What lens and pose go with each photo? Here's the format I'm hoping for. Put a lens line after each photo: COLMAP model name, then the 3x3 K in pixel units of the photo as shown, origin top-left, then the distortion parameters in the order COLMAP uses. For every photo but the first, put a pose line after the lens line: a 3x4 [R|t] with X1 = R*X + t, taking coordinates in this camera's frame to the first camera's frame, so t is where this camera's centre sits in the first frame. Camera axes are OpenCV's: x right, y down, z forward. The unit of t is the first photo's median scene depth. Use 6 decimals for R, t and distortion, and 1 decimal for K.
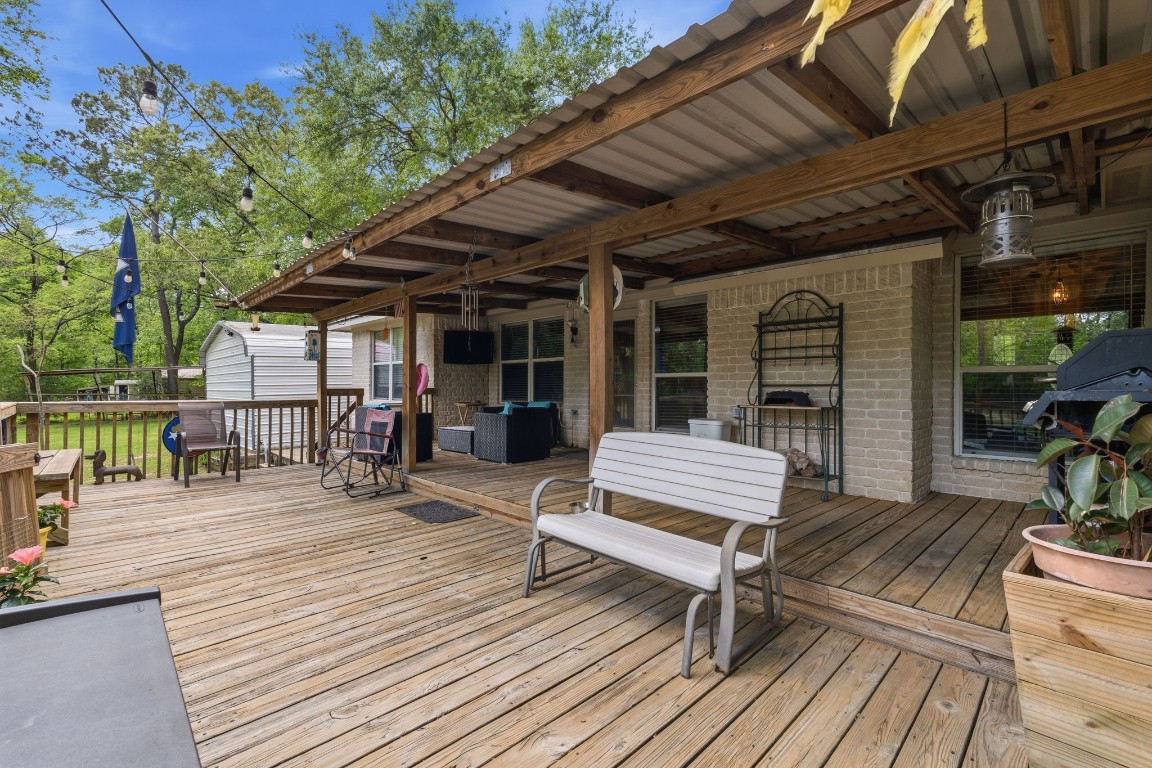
lens RADIAL K [[509.4, 0, 575.5], [0, 509.4, 383.6], [0, 0, 1]] dist [-0.000376, 0.000002]
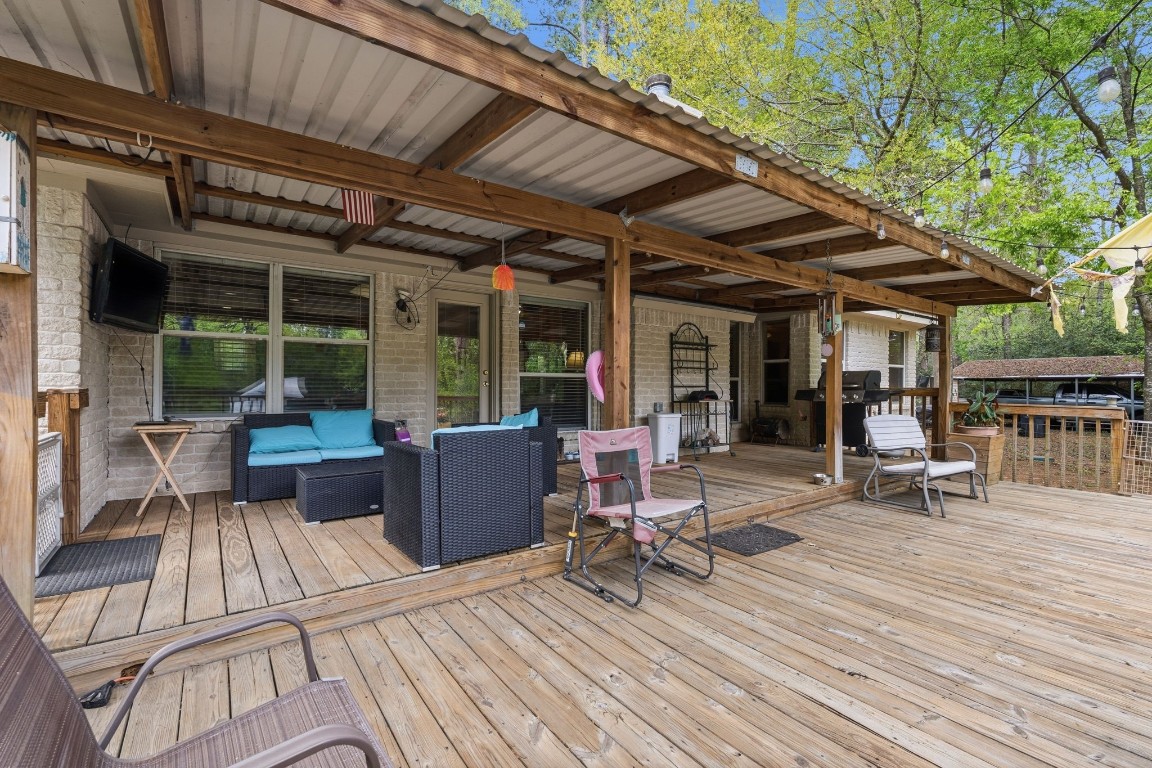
lens RADIAL K [[509.4, 0, 575.9], [0, 509.4, 383.9], [0, 0, 1]] dist [-0.000376, 0.000002]
pose [[0.121658, 0.000944, 0.992572, -1.079730], [-0.010760, 0.999942, 0.000368, 0.000108], [-0.992514, -0.010725, 0.121661, 1.131508]]
